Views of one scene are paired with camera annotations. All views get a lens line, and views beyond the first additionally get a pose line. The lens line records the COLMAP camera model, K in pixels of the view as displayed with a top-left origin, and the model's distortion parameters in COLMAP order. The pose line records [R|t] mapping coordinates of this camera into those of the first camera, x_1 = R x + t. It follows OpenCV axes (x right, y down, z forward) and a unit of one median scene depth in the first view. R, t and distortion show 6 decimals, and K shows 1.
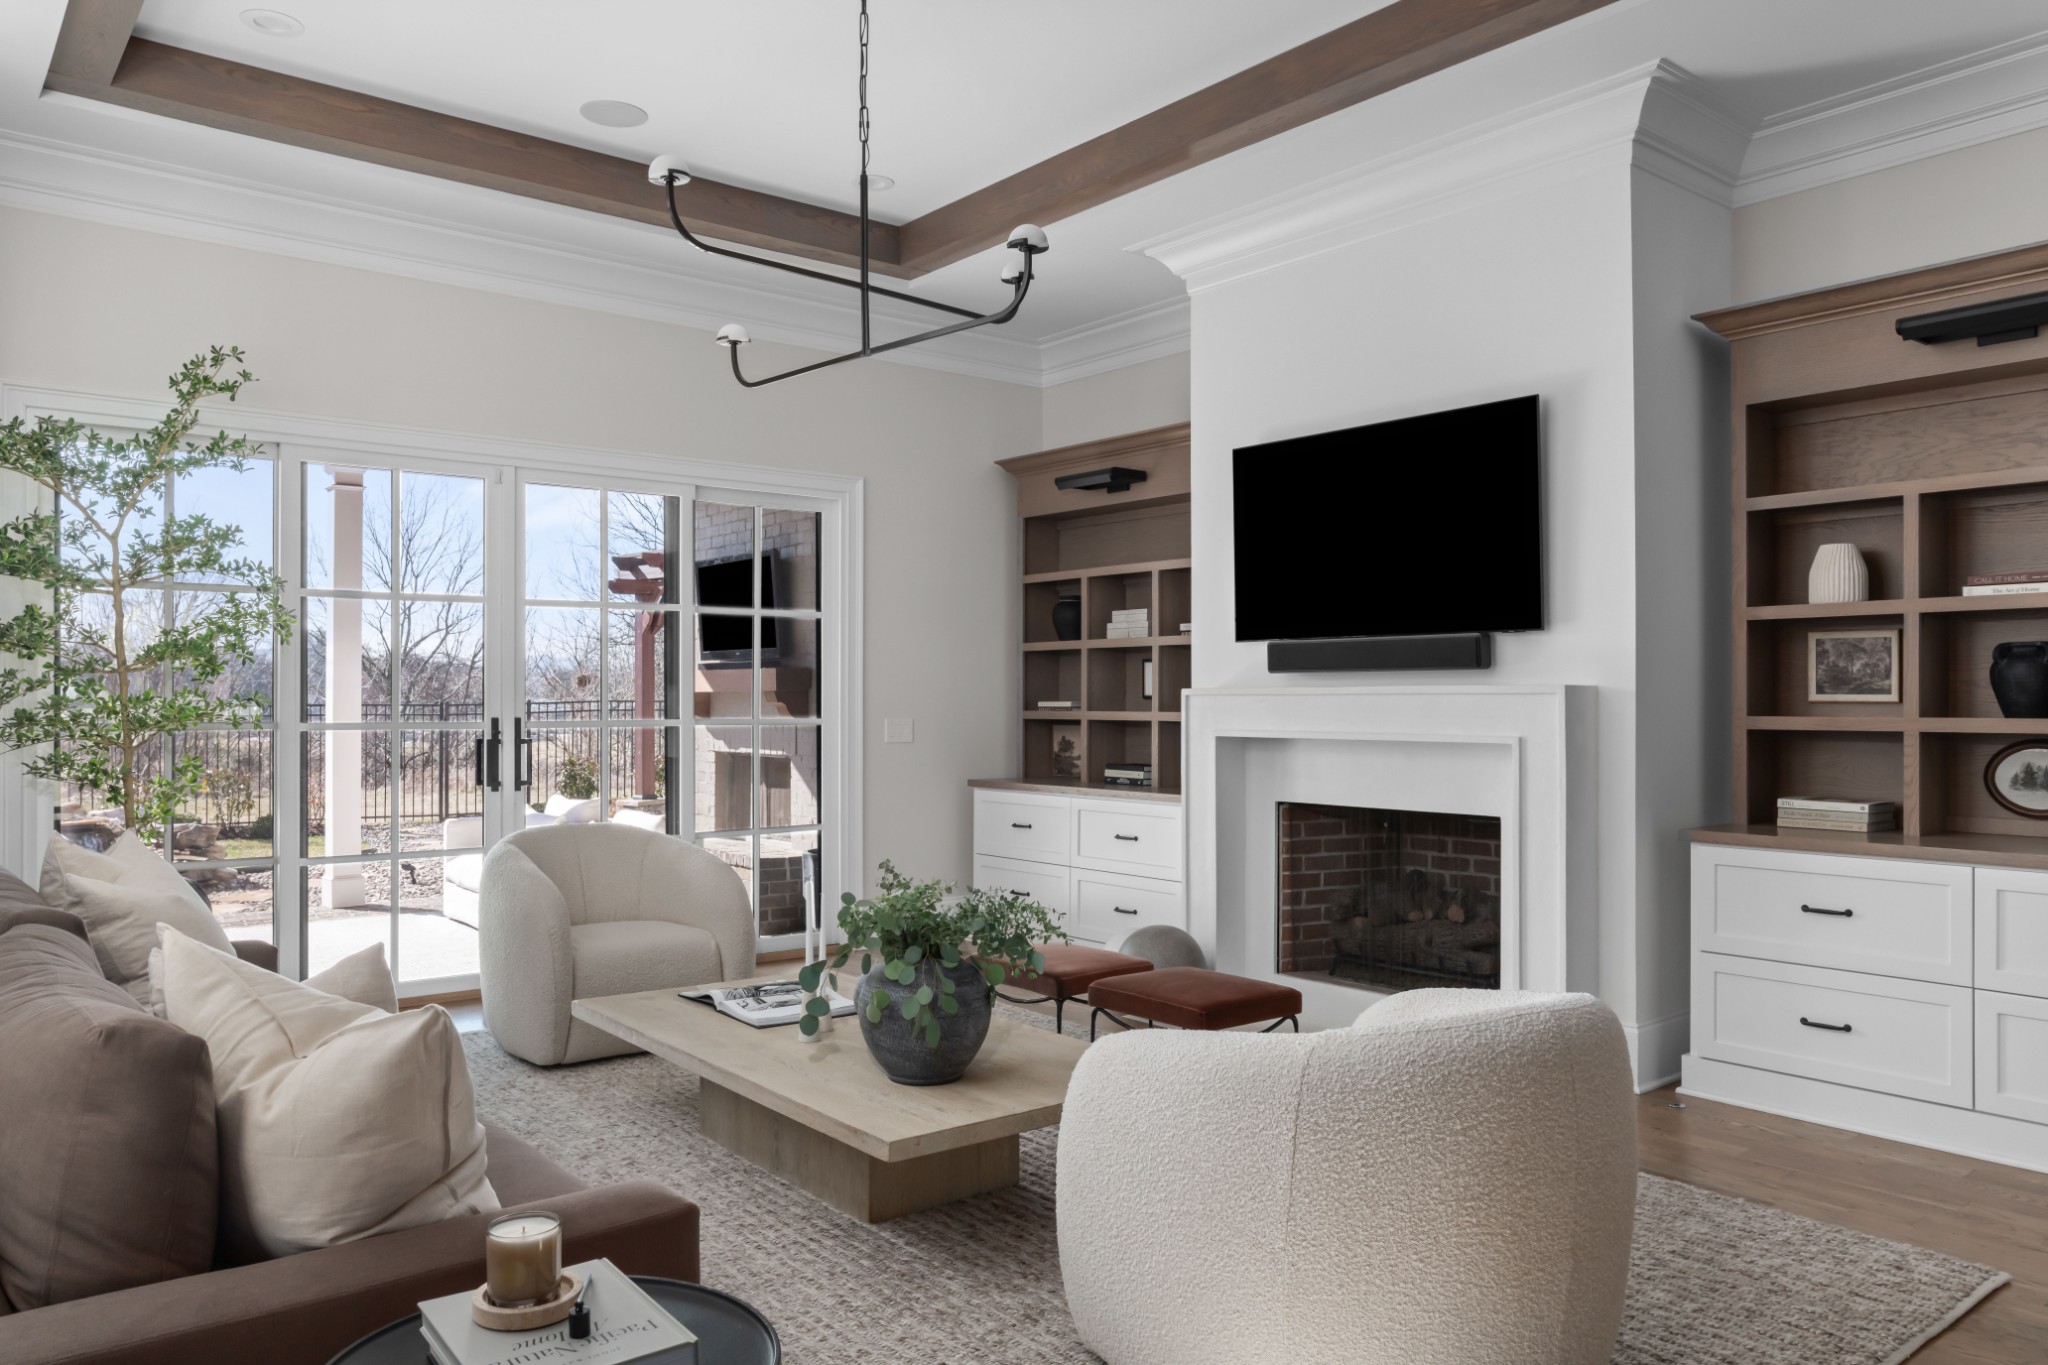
lens RADIAL K [[1398.5, 0, 1023.5], [0, 1398.5, 692.7], [0, 0, 1]] dist [-0.023557, -0.000033]
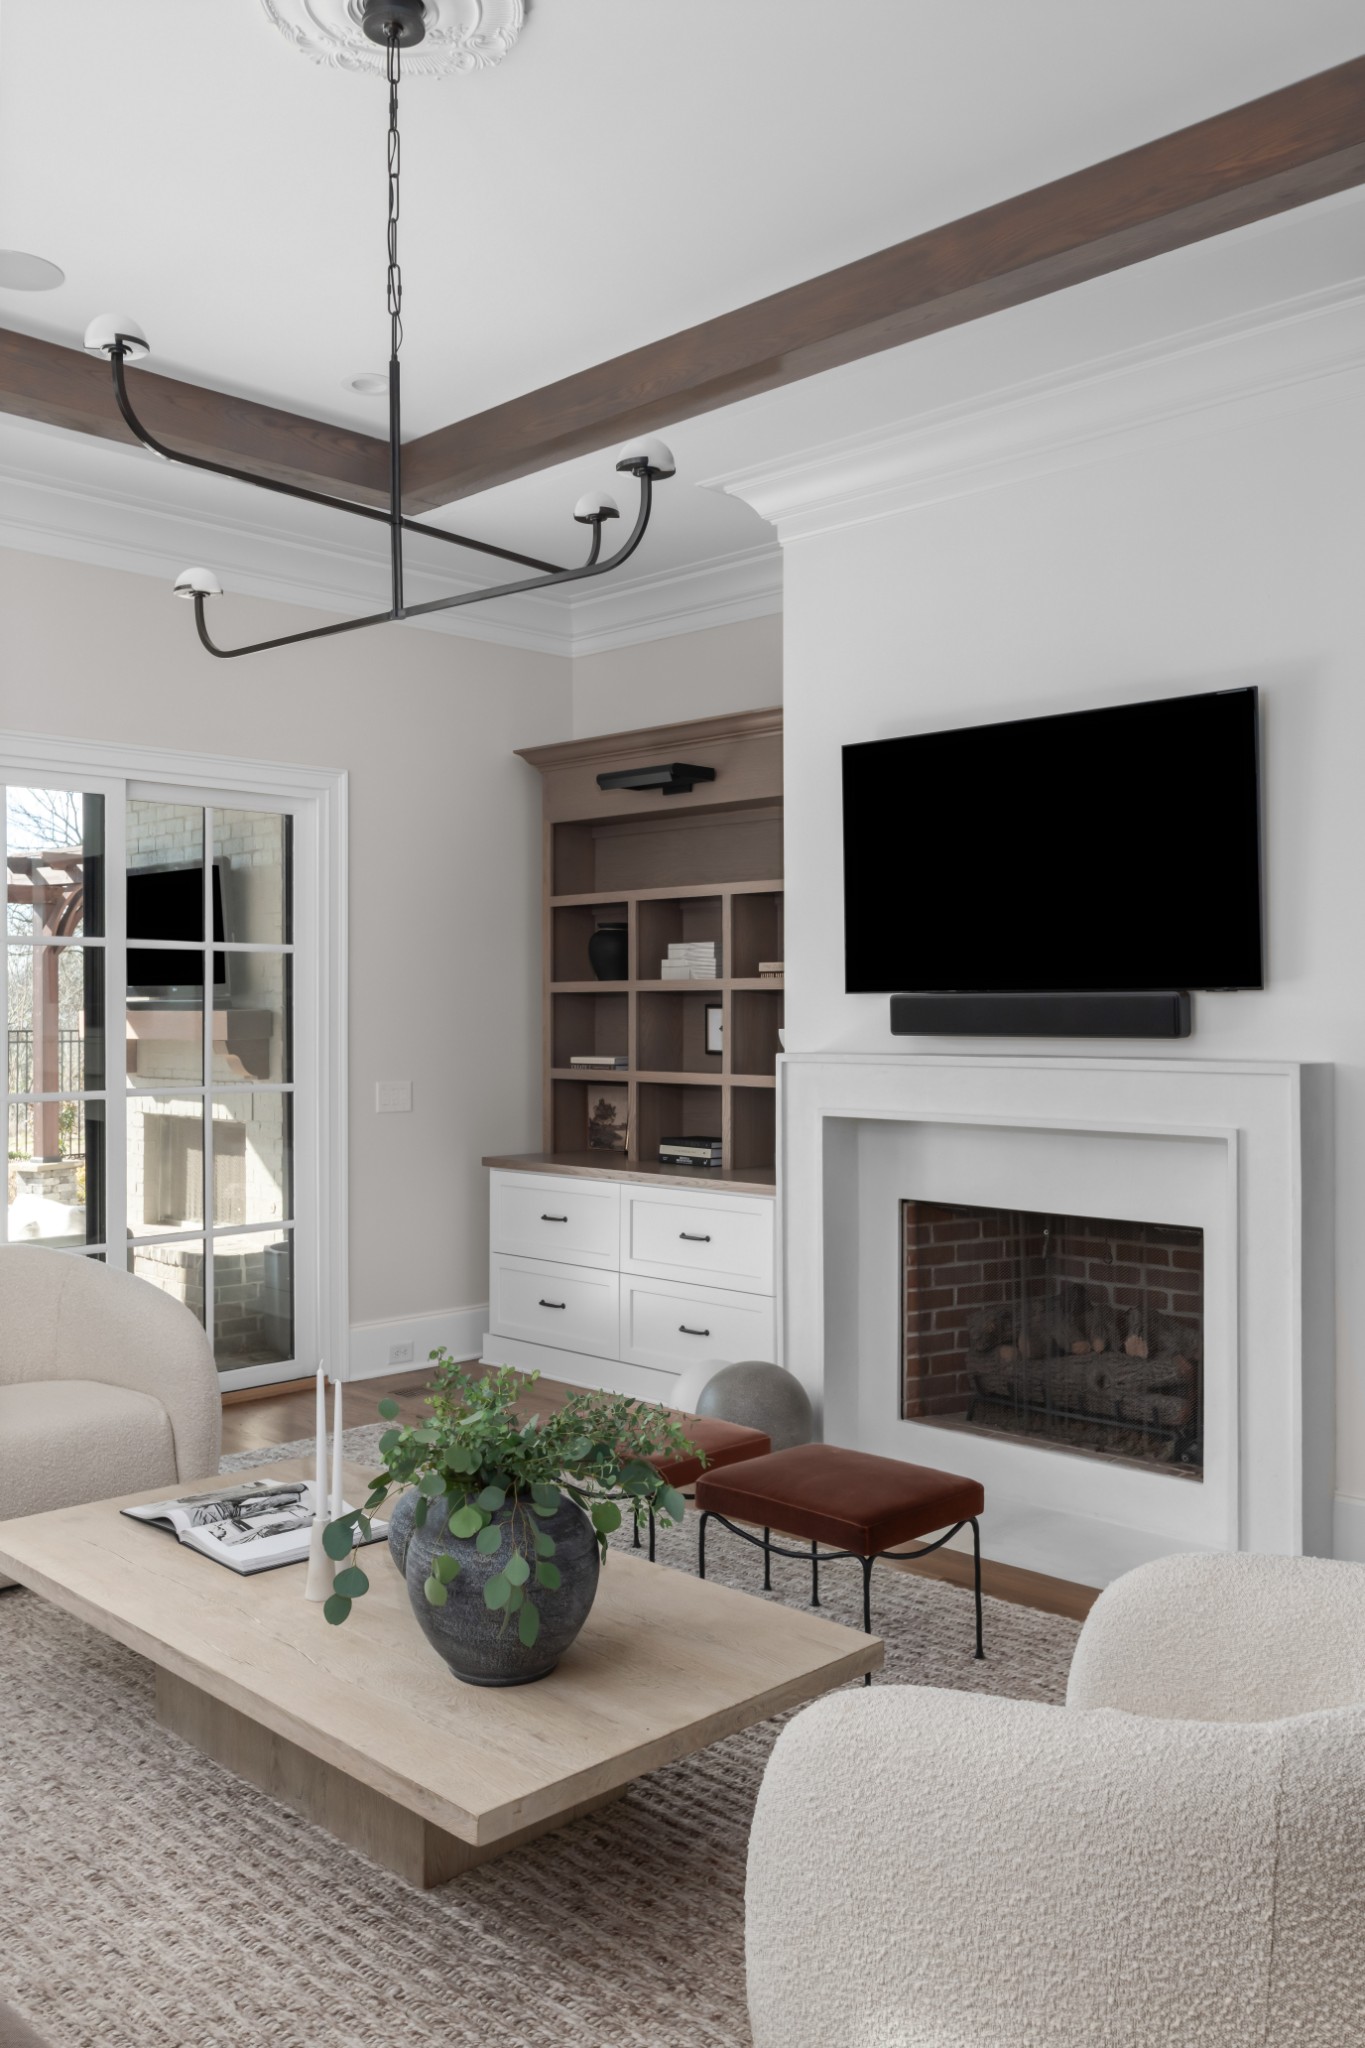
lens RADIAL K [[1651.9, 0, 685.2], [0, 1651.9, 1014.4], [0, 0, 1]] dist [-0.011410, 0.019973]
pose [[0.994183, -0.001777, 0.107689, -0.040682], [0.001711, 0.999998, 0.000704, -0.028525], [-0.107690, -0.000516, 0.994184, 0.106171]]
